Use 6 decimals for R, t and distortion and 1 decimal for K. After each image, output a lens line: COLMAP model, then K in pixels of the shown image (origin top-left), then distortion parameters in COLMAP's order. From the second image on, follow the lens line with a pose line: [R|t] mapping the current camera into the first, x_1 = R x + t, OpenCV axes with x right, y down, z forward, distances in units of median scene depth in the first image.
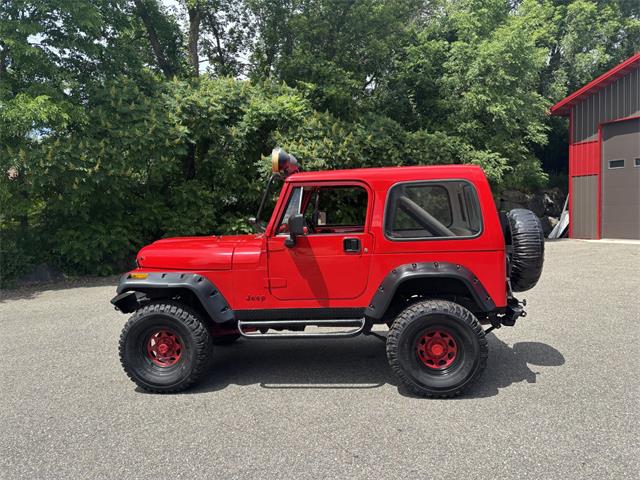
lens RADIAL K [[486.2, 0, 324.3], [0, 486.2, 238.6], [0, 0, 1]] dist [0.035383, -0.036289]
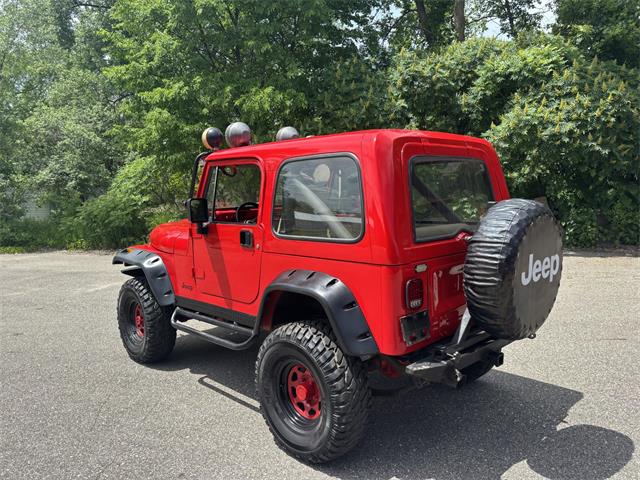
lens RADIAL K [[486.2, 0, 321.2], [0, 486.2, 243.4], [0, 0, 1]] dist [0.035383, -0.036289]
pose [[0.762241, 0.084875, -0.641704, 0.210303], [-0.045599, 0.995944, 0.077564, -0.014643], [0.645685, -0.029862, 0.763020, 0.142732]]
